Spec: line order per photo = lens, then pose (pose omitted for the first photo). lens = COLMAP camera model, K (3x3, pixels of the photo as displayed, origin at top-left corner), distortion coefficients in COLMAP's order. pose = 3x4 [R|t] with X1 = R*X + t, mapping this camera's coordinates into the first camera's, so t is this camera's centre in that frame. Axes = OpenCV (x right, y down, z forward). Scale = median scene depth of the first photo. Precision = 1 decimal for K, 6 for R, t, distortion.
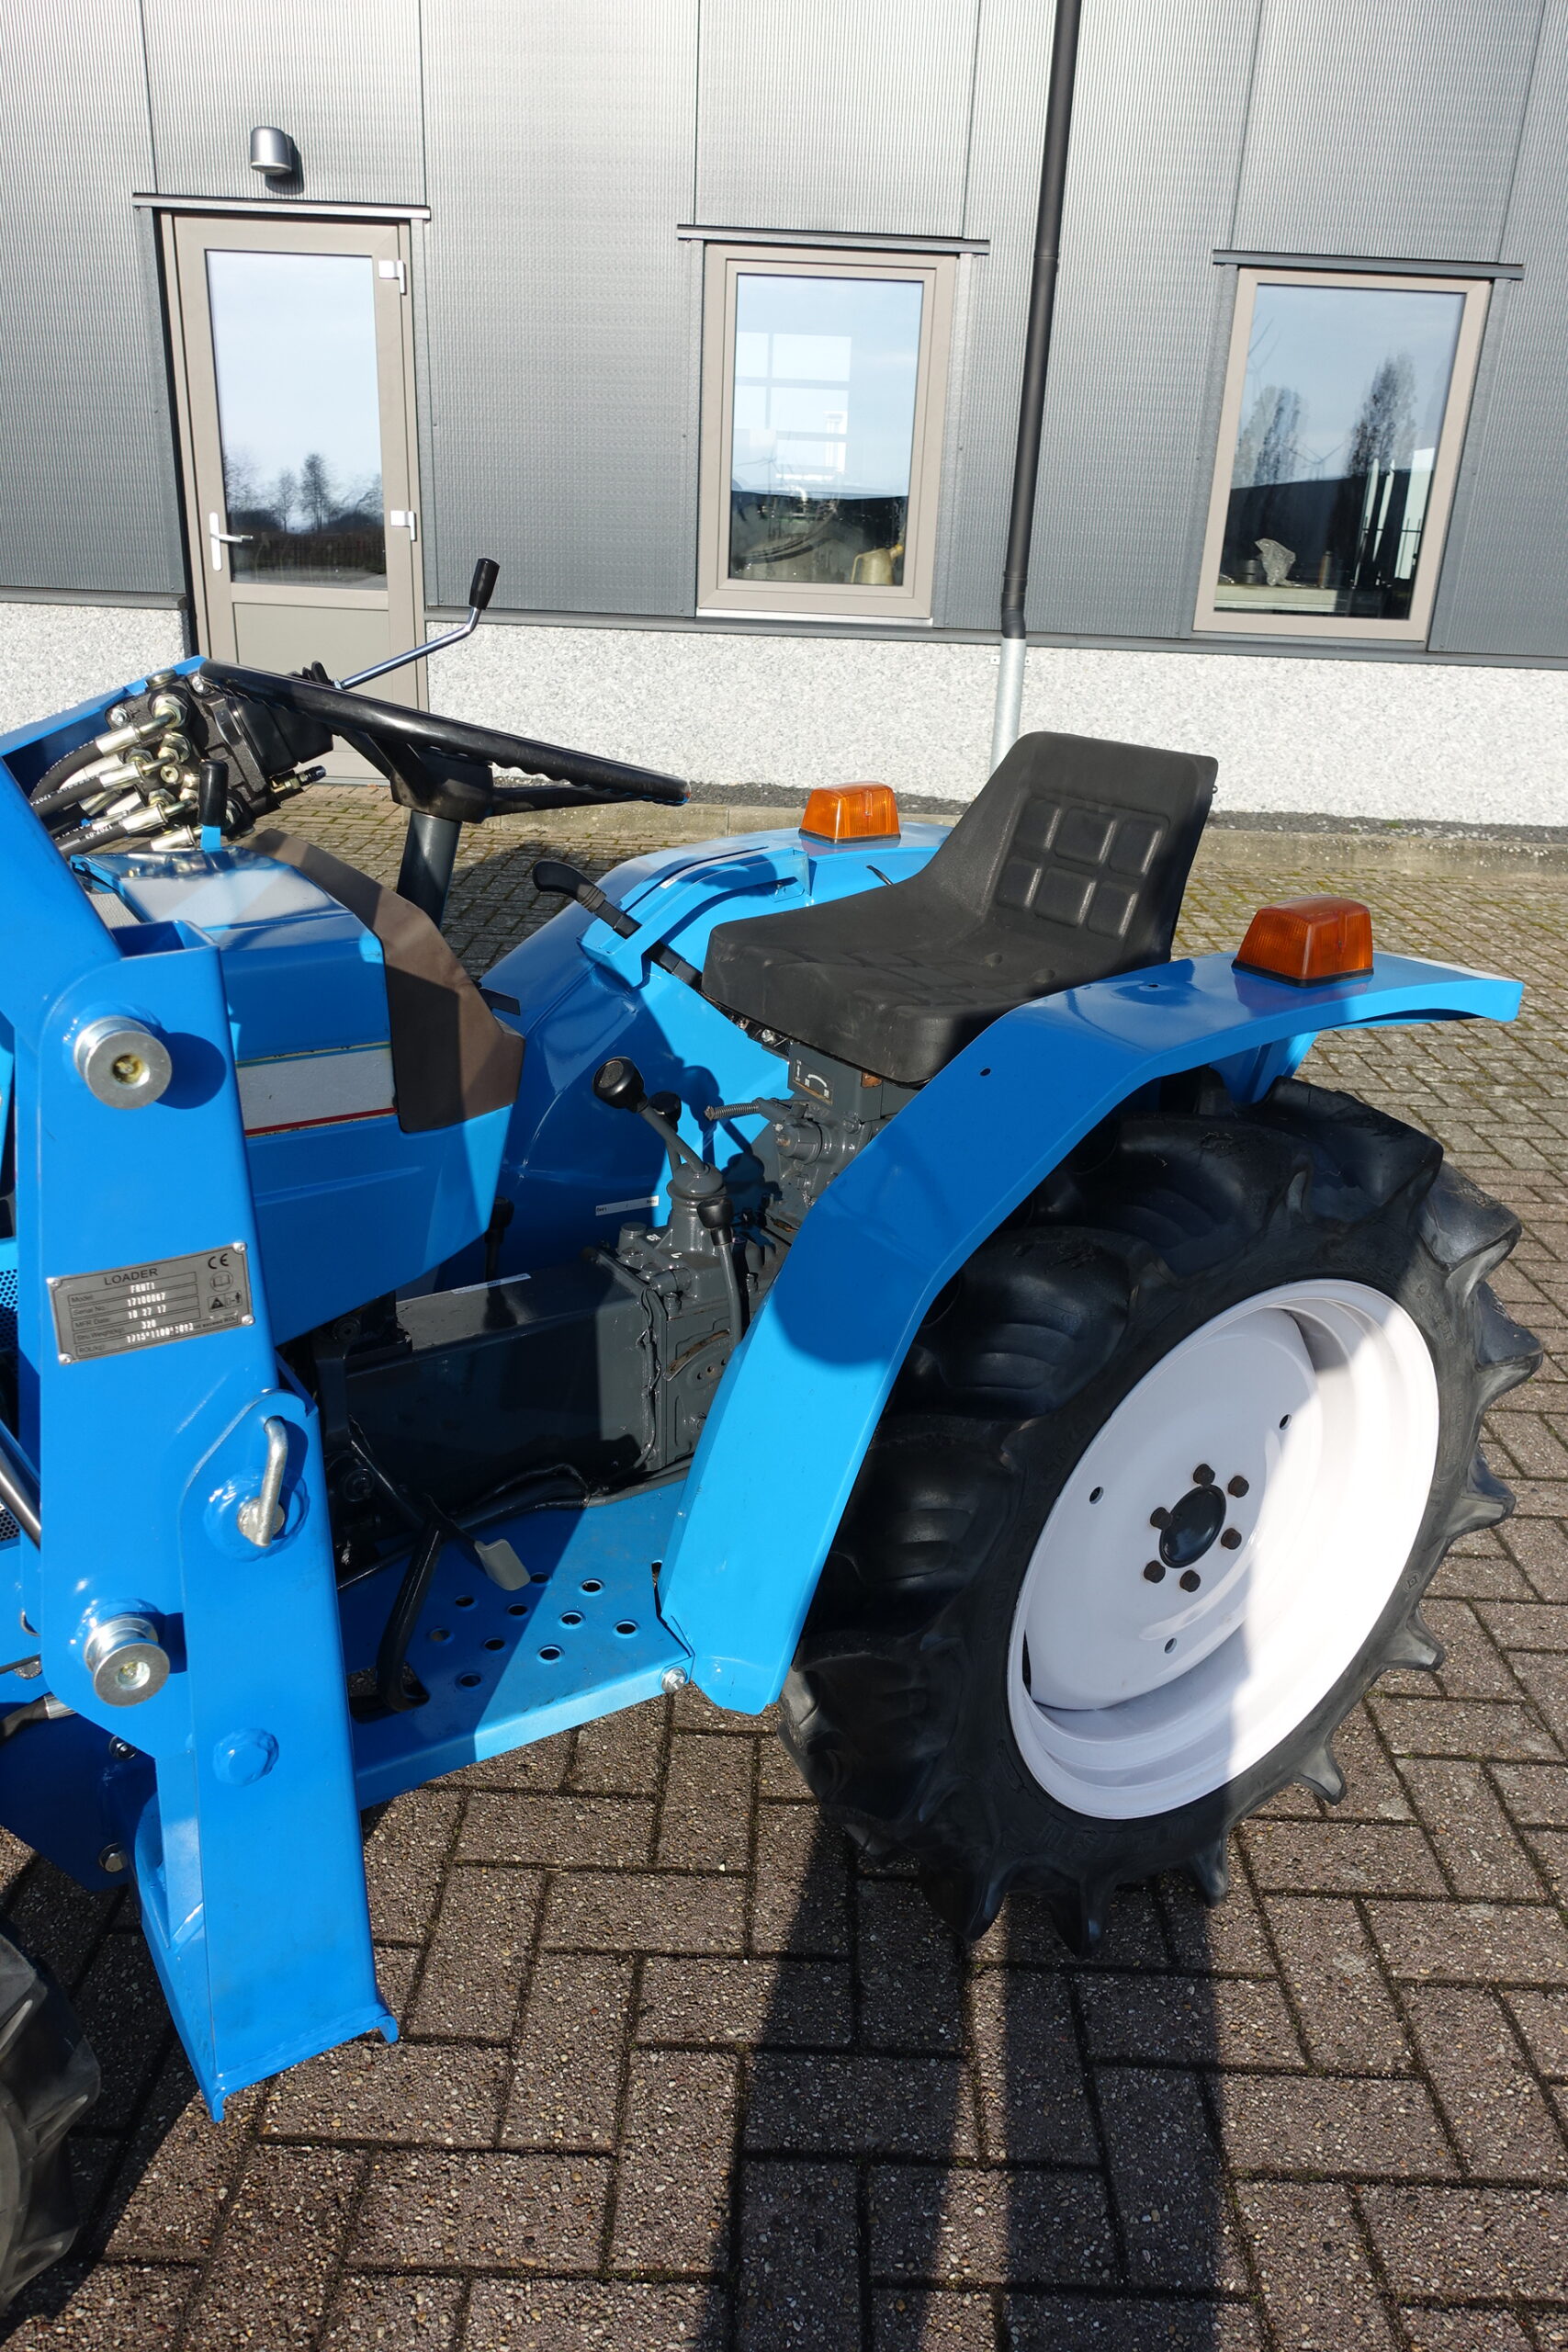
lens RADIAL K [[1614.0, 0, 783.4], [0, 1614.0, 1176.6], [0, 0, 1]] dist [0.001045, -0.003647]
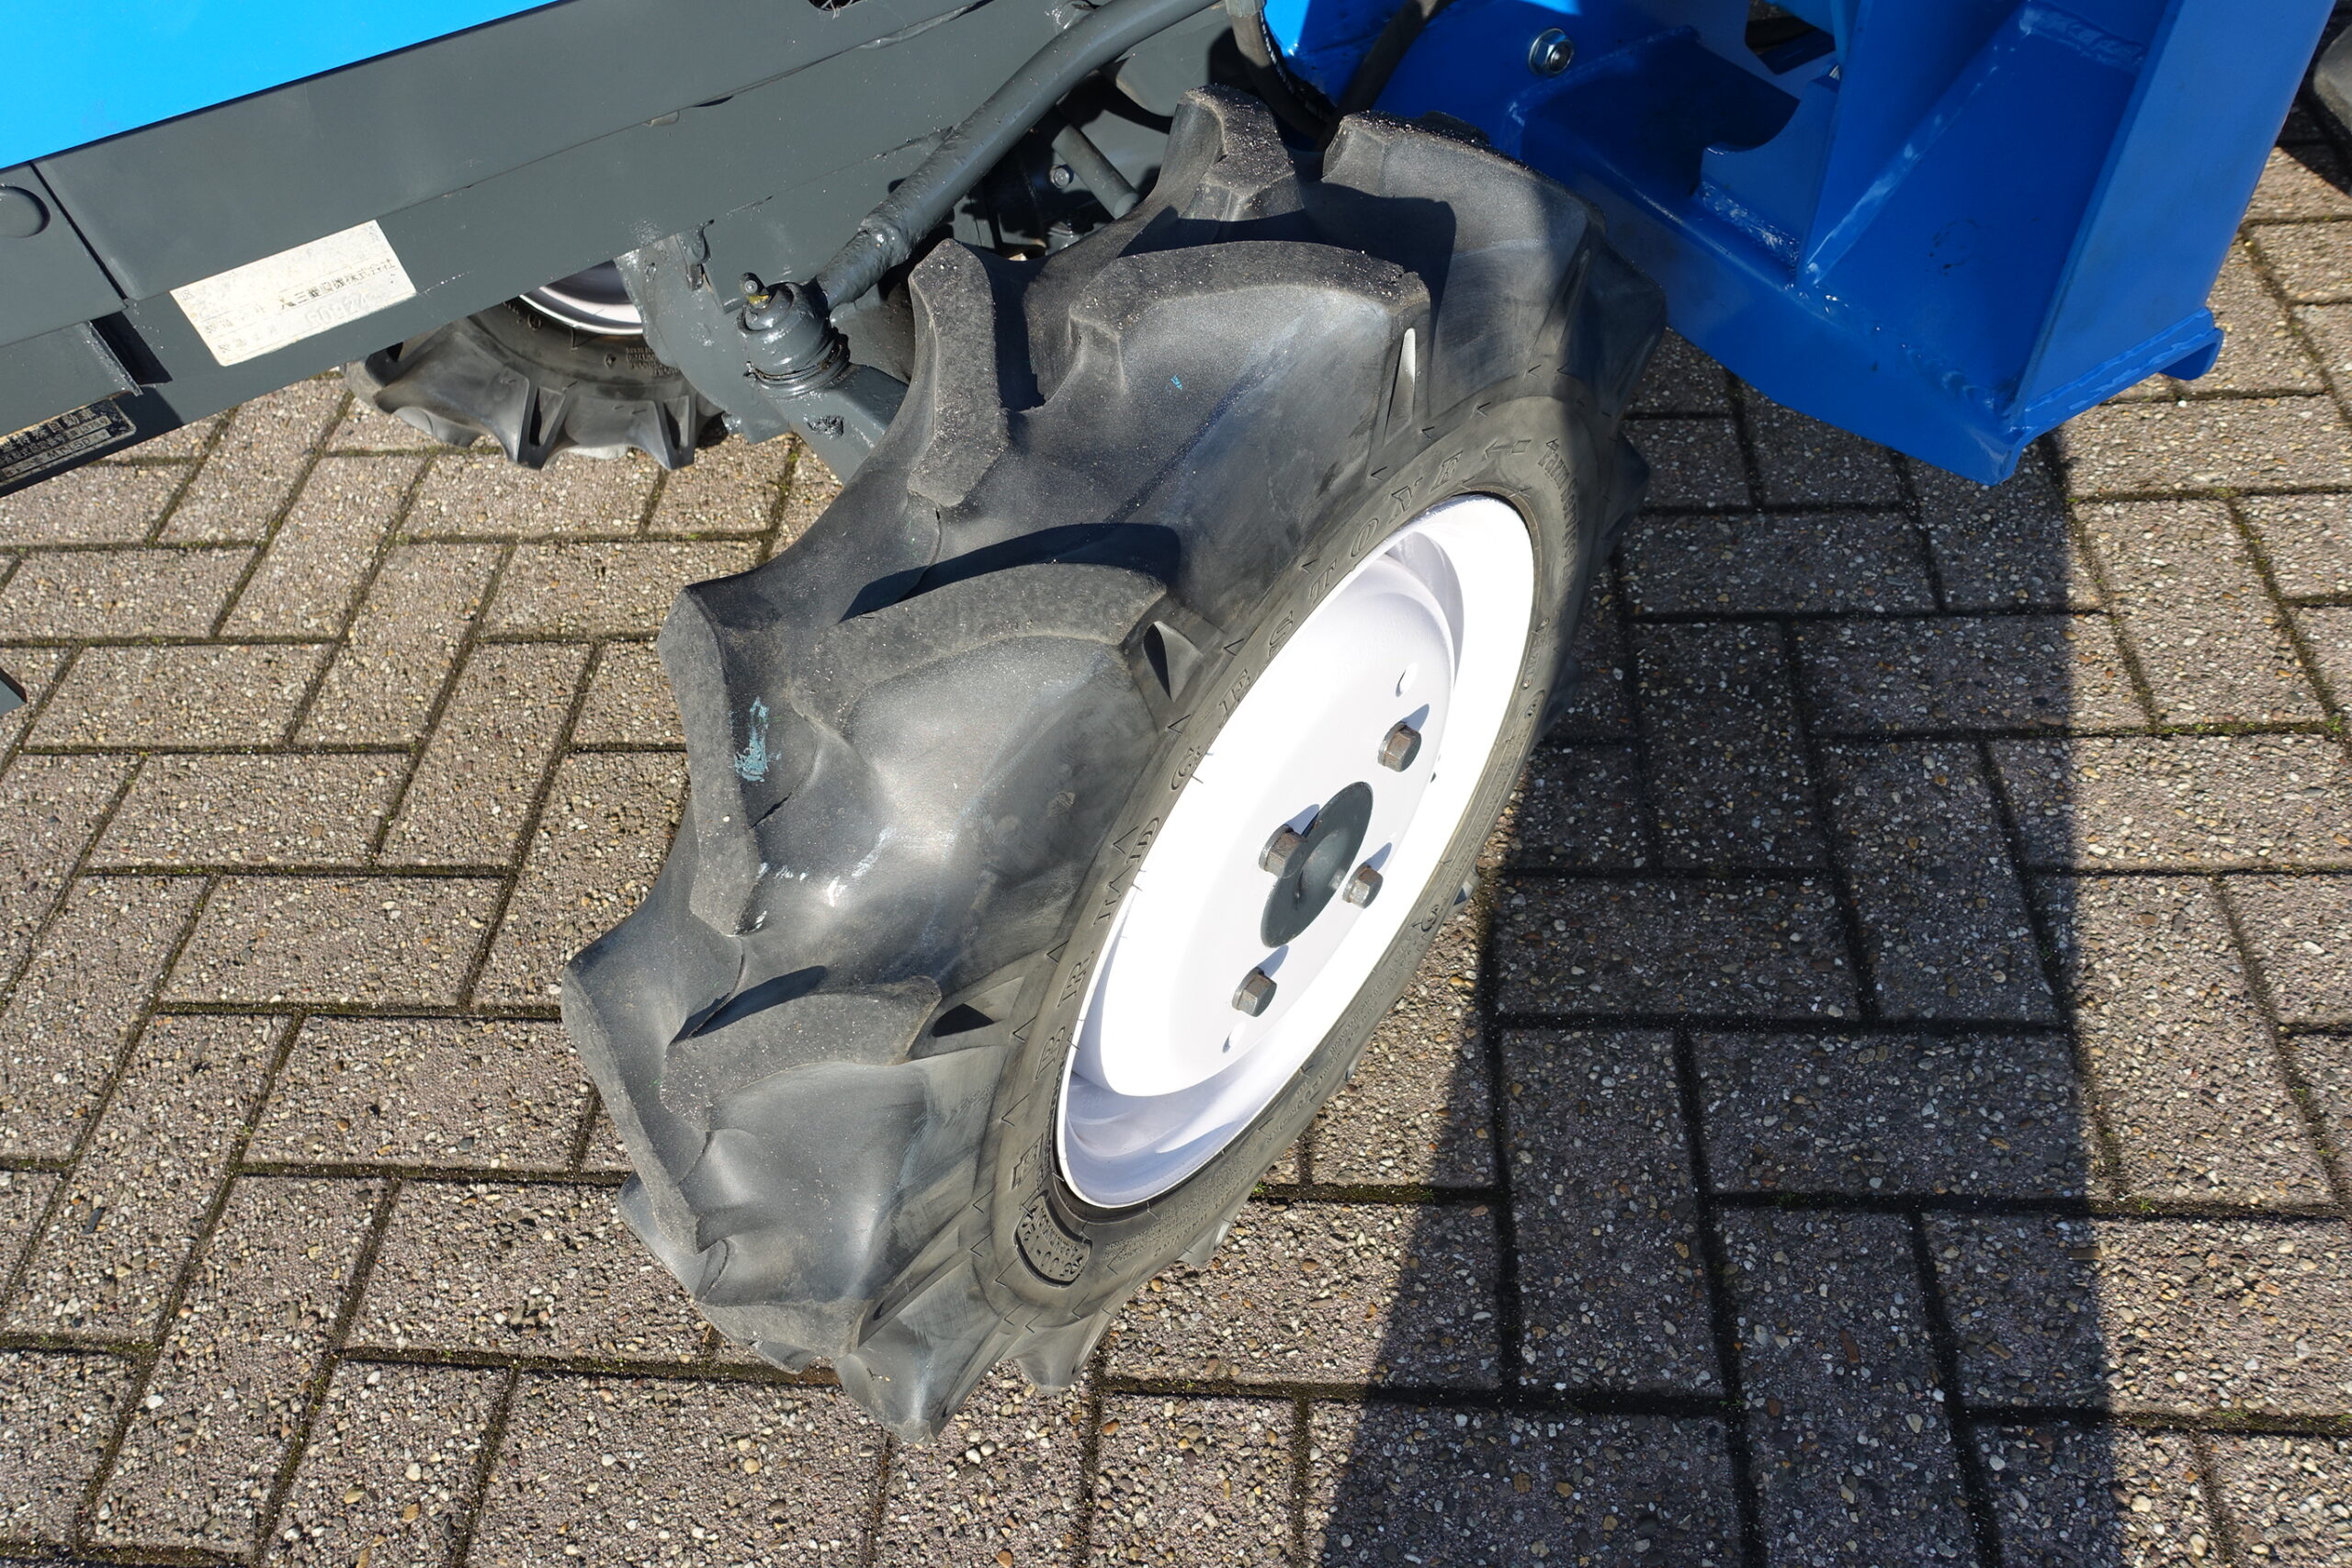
lens RADIAL K [[1594.3, 0, 1176.7], [0, 1594.3, 784.0], [0, 0, 1]] dist [0.002933, -0.003401]
pose [[0.989108, -0.041418, -0.141241, -0.088277], [0.107319, 0.859663, 0.499461, 0.049173], [0.100734, -0.509179, 0.854745, 0.051334]]
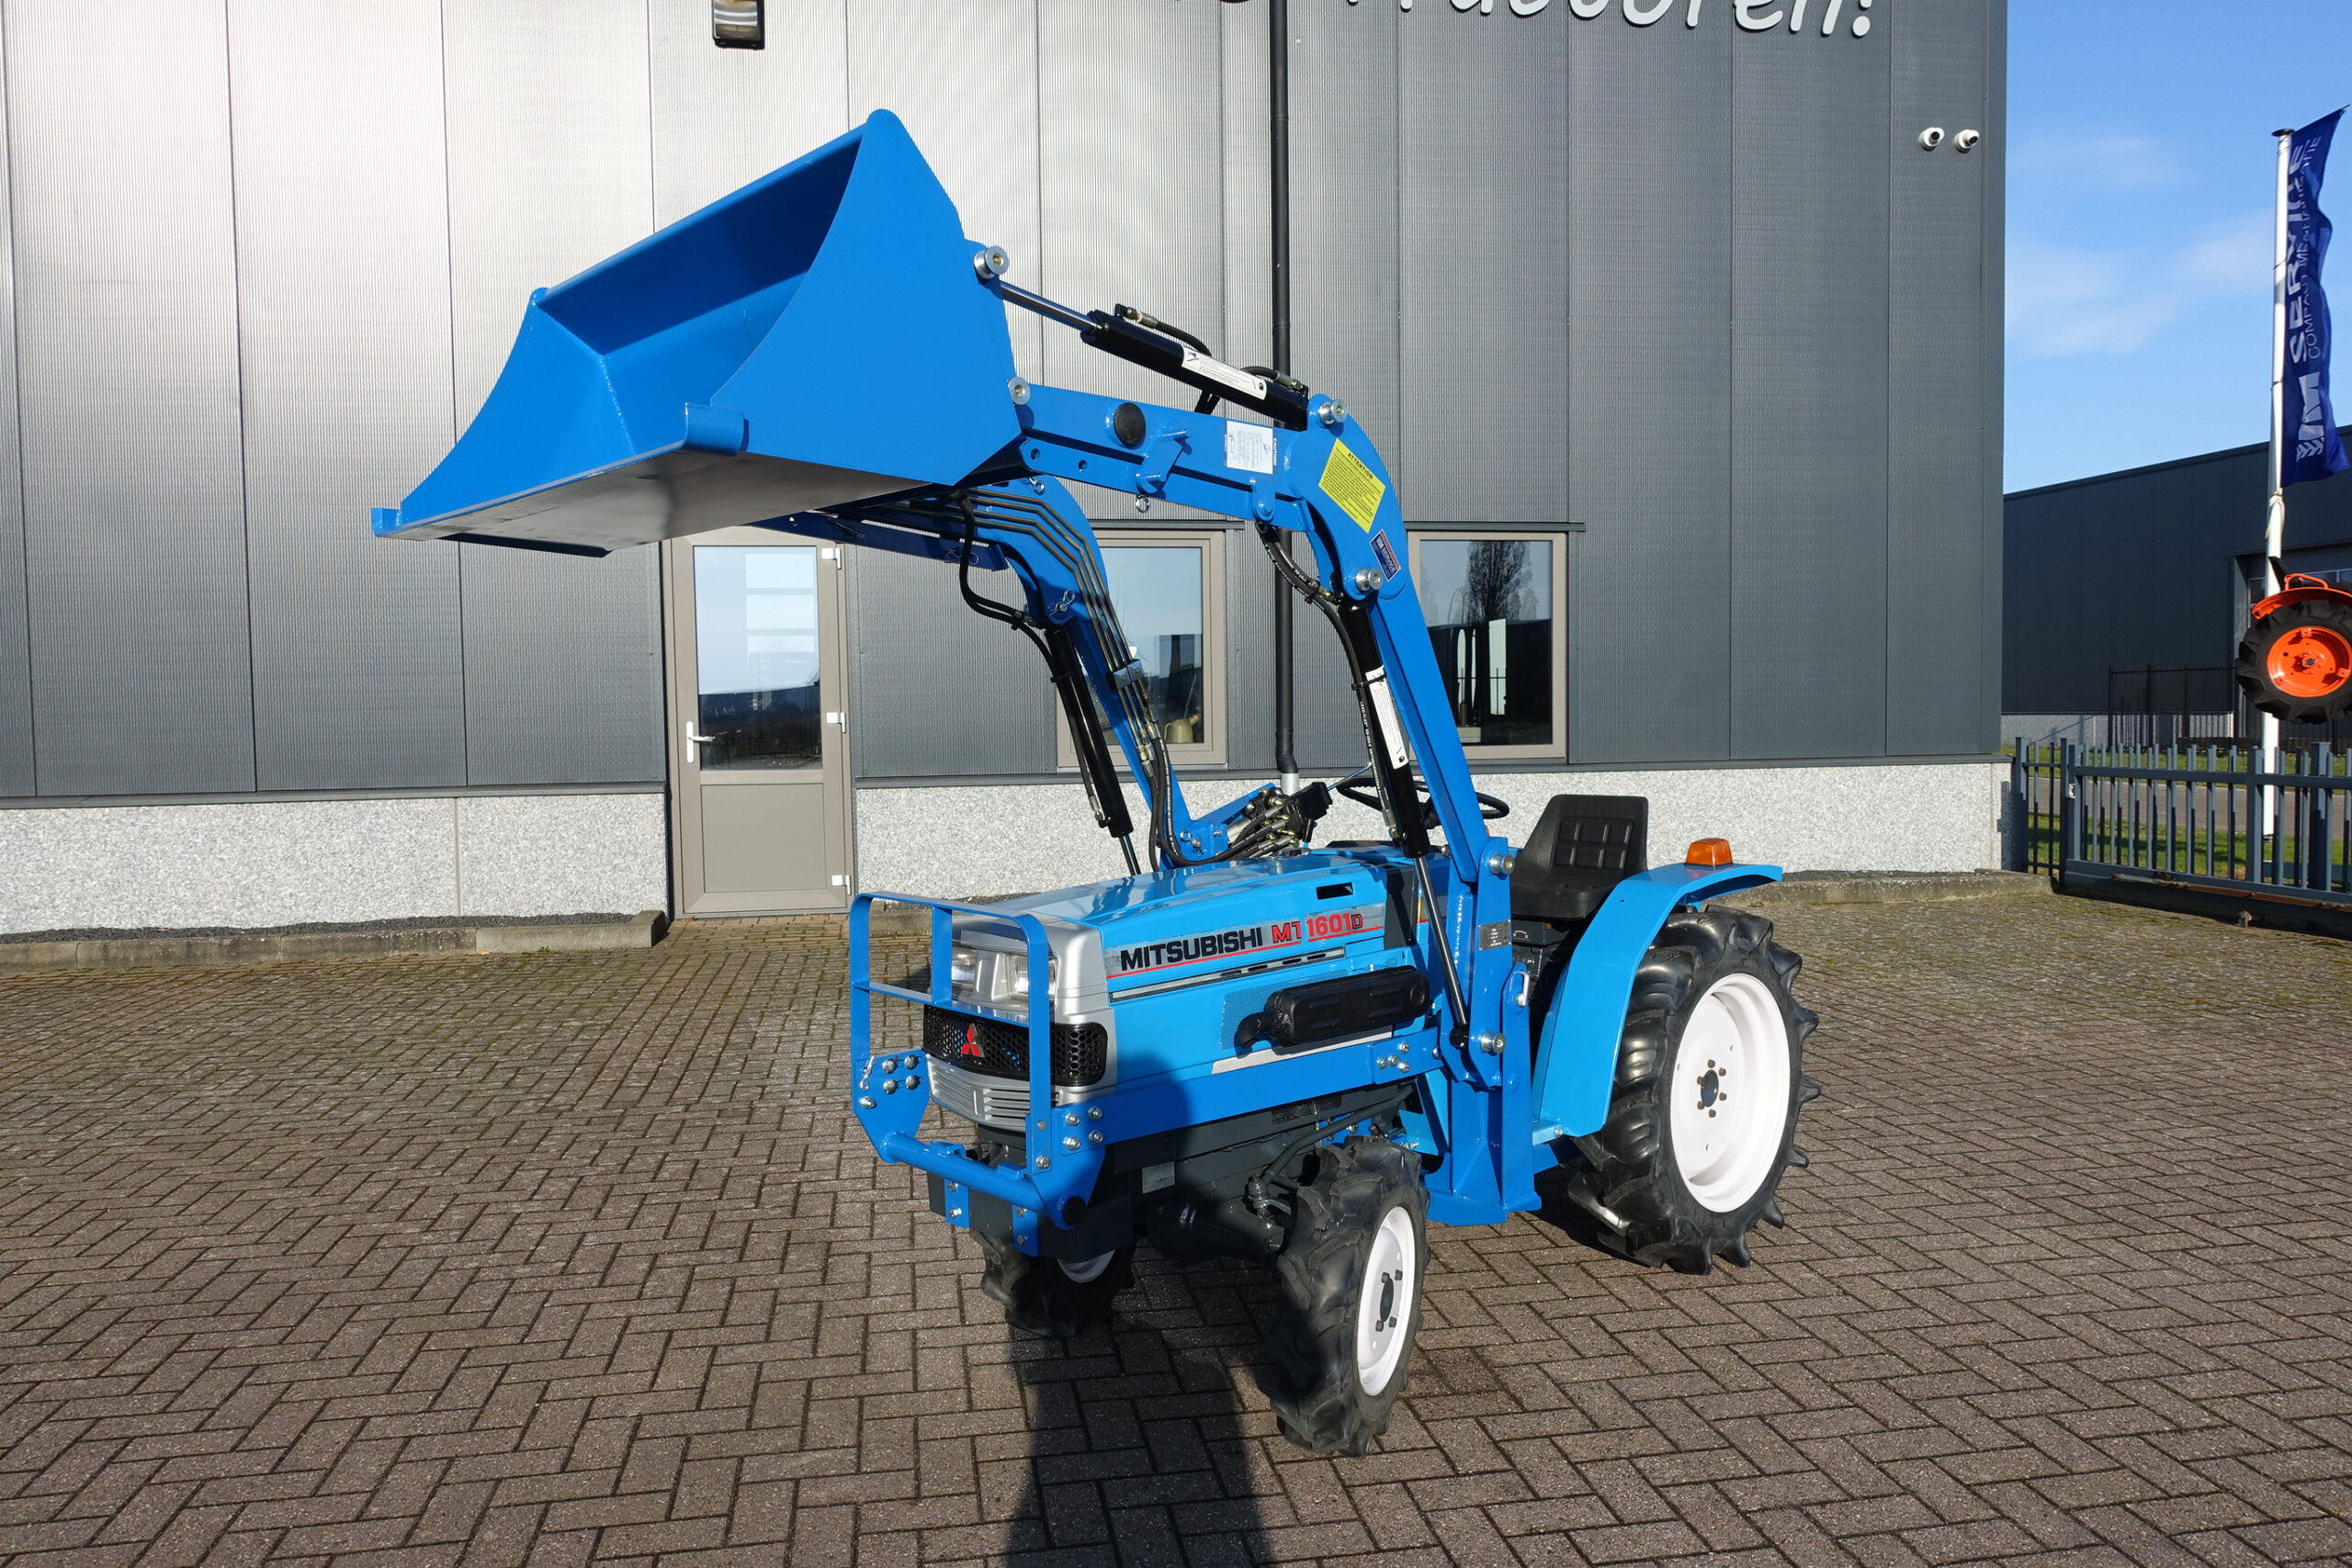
lens RADIAL K [[1621.4, 0, 1180.7], [0, 1621.4, 787.2], [0, 0, 1]] dist [0.000400, -0.000290]
pose [[0.981076, -0.064343, 0.182622, -0.215911], [0.118954, 0.944483, -0.306271, 0.099390], [-0.152777, 0.322199, 0.934263, -0.301659]]
